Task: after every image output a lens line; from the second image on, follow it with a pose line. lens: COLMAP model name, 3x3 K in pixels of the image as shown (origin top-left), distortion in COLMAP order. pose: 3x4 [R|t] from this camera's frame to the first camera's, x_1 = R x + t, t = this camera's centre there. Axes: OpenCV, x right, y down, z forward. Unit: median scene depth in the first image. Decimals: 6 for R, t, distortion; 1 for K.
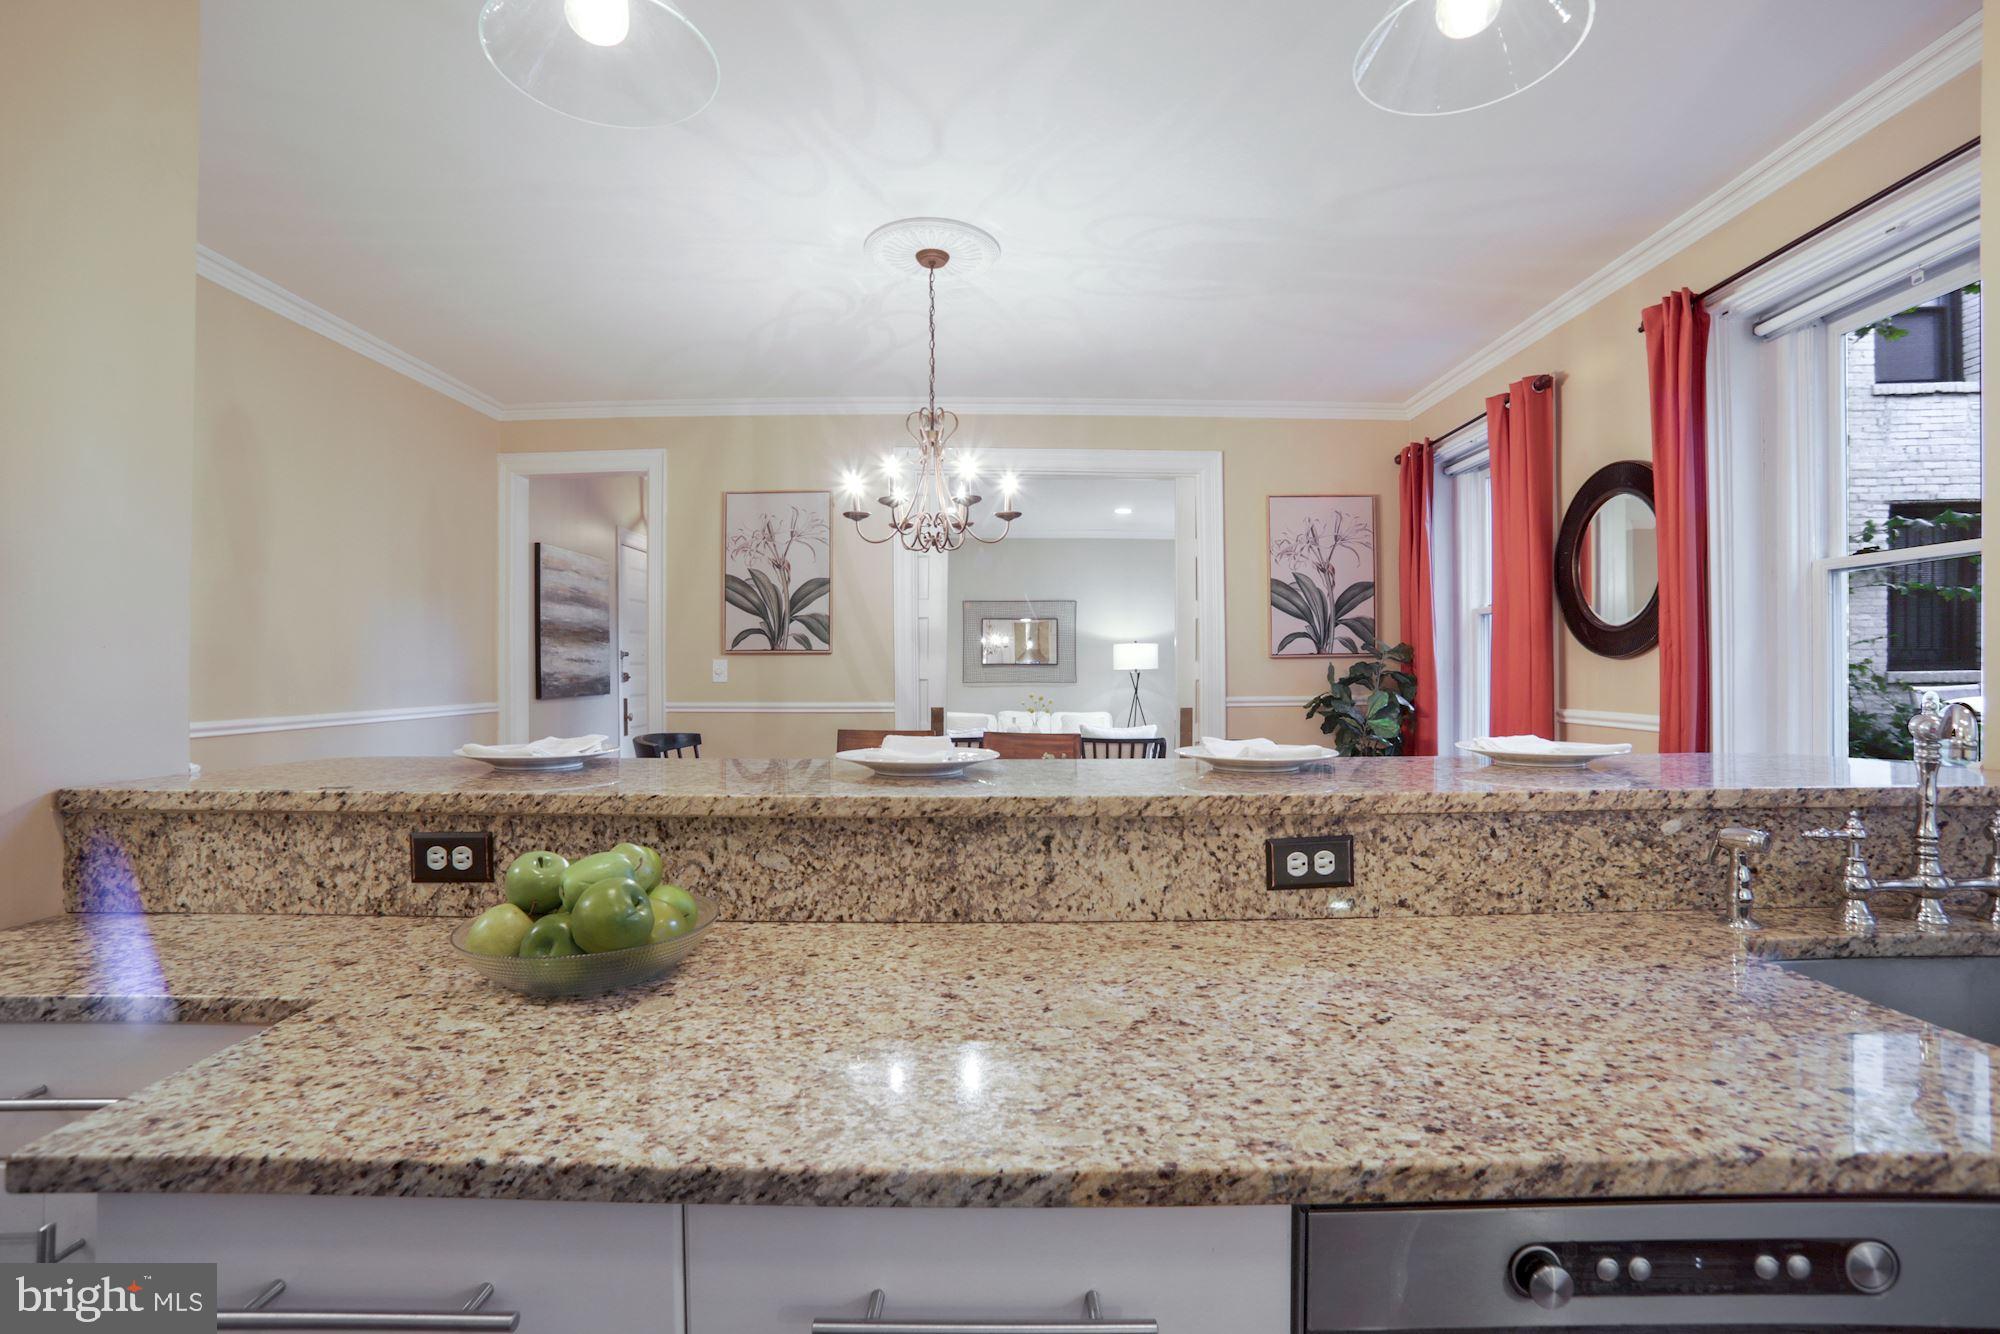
lens RADIAL K [[884.6, 0, 1000.0], [0, 884.6, 667.0], [0, 0, 1]] dist [-0.082857, 0.034166]
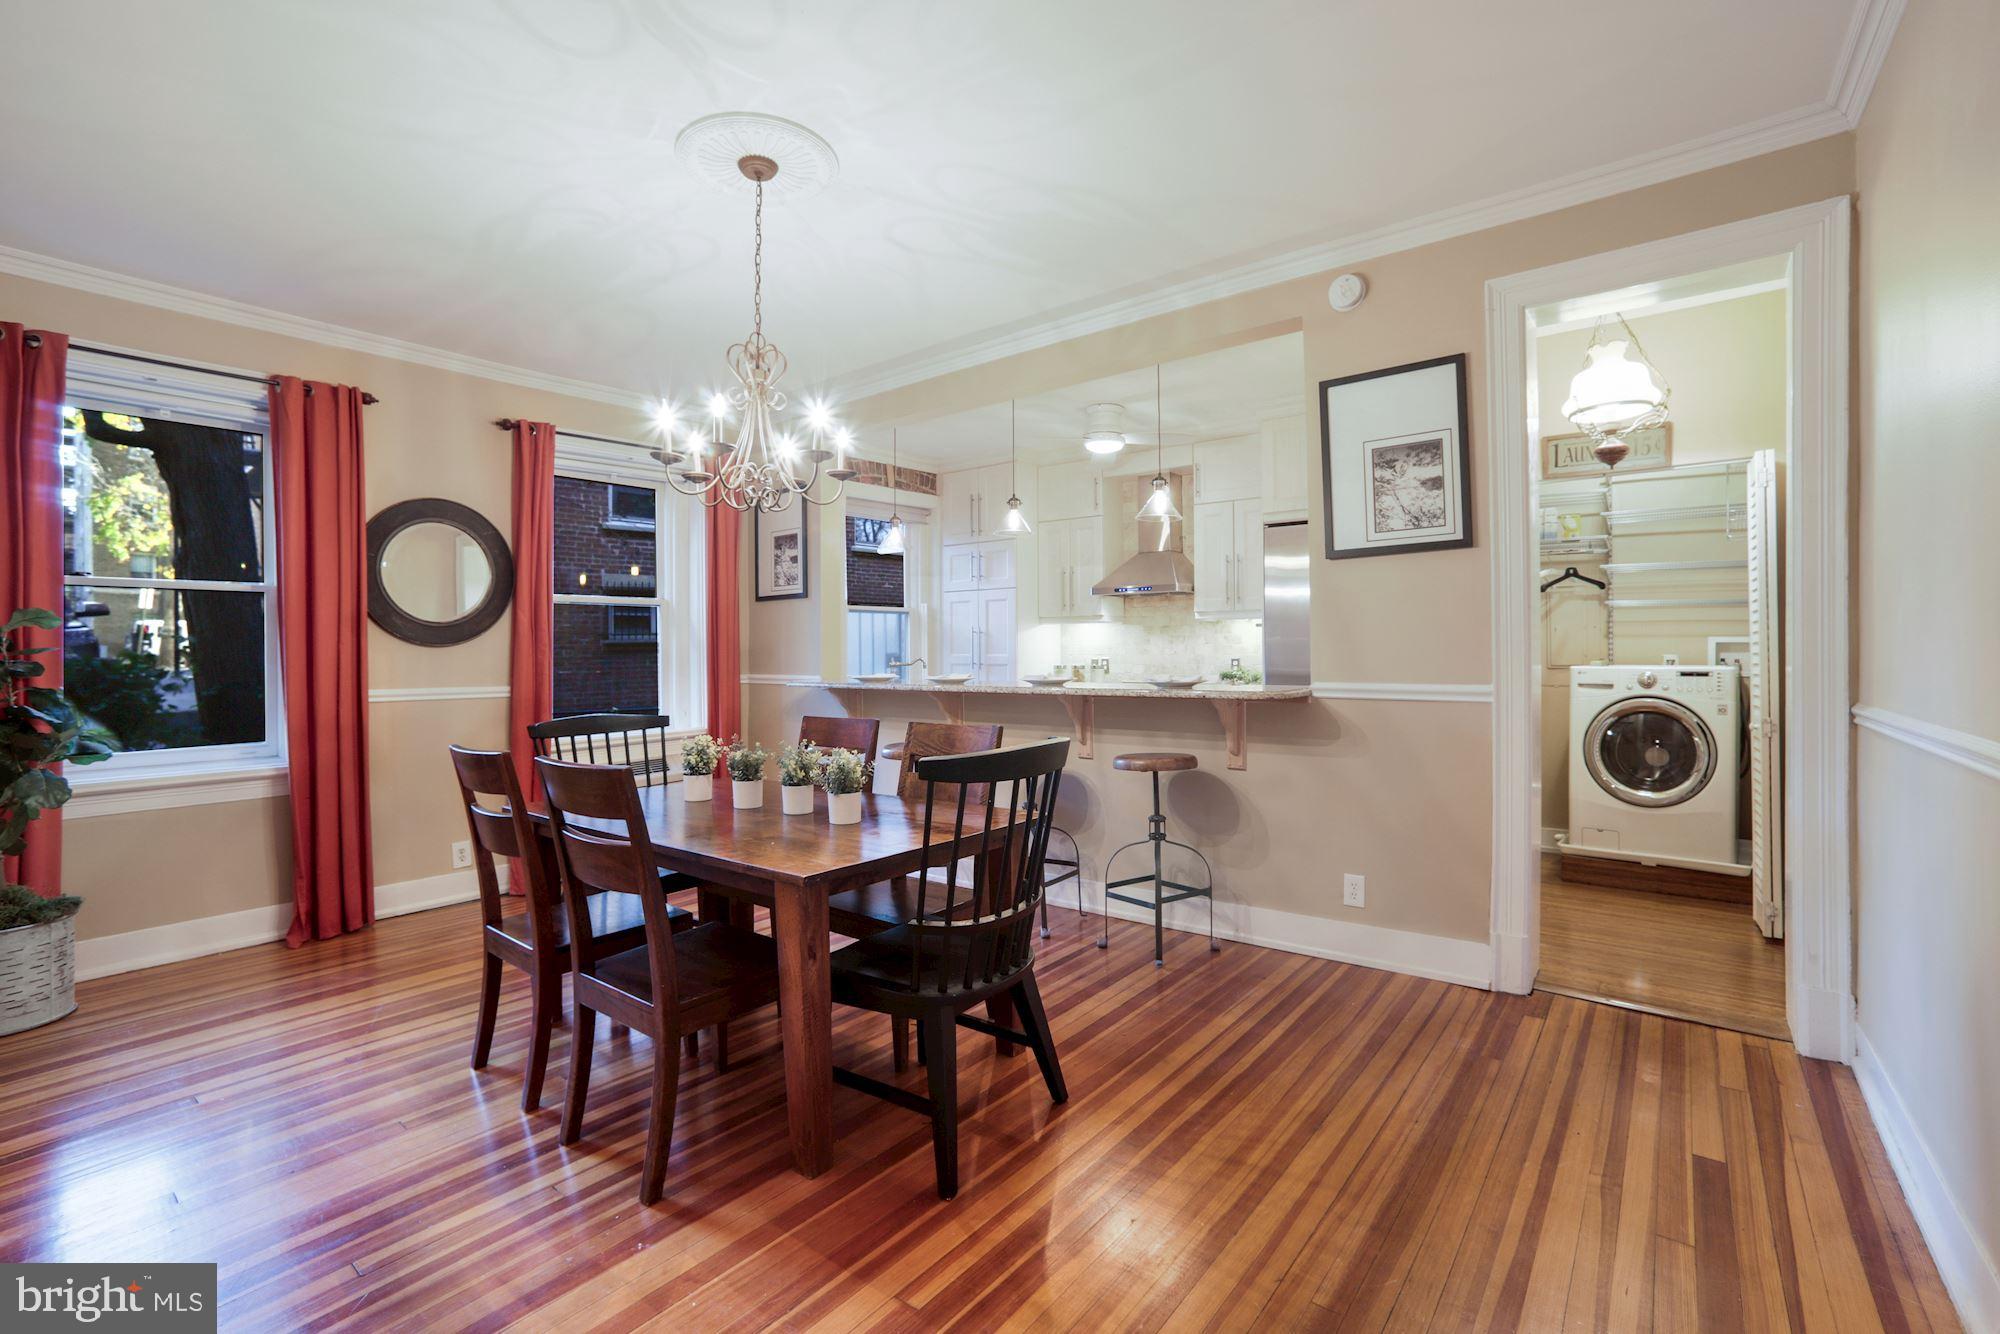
lens RADIAL K [[880.5, 0, 1001.3], [0, 880.5, 651.9], [0, 0, 1]] dist [-0.071152, 0.032529]
pose [[-0.787002, 0.010391, 0.616862, -2.094478], [0.008251, 0.999946, -0.006318, 0.038627], [-0.616895, 0.000117, -0.787046, 4.052536]]
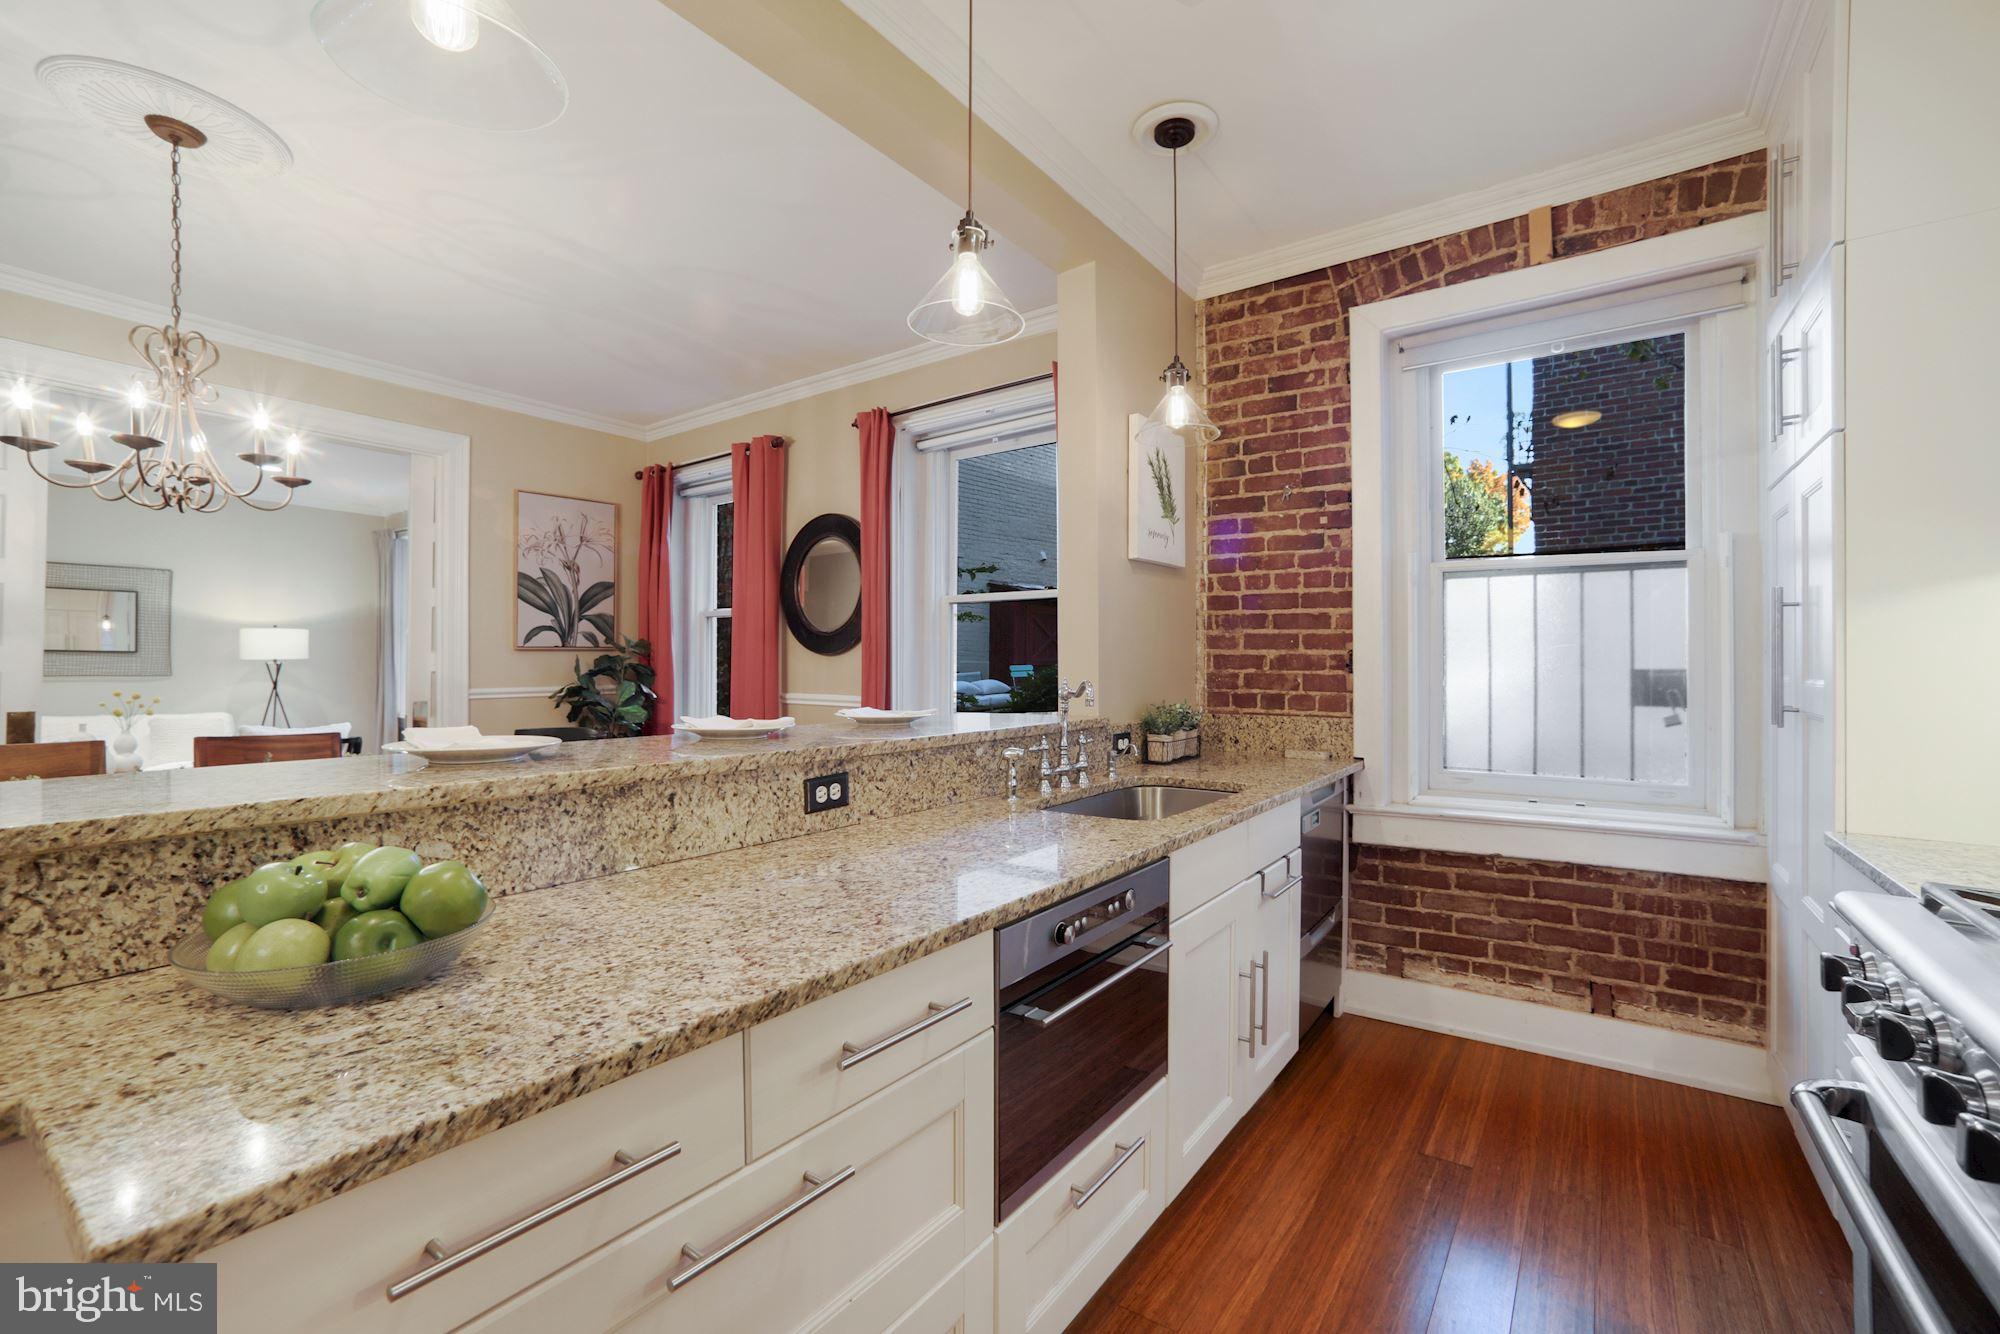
lens RADIAL K [[864.0, 0, 996.0], [0, 864.0, 657.0], [0, 0, 1]] dist [-0.068985, 0.033730]
pose [[0.584044, 0.010046, 0.811659, -0.673864], [-0.008309, 0.999945, -0.006397, -0.001307], [-0.811679, -0.003008, 0.584096, -0.097103]]
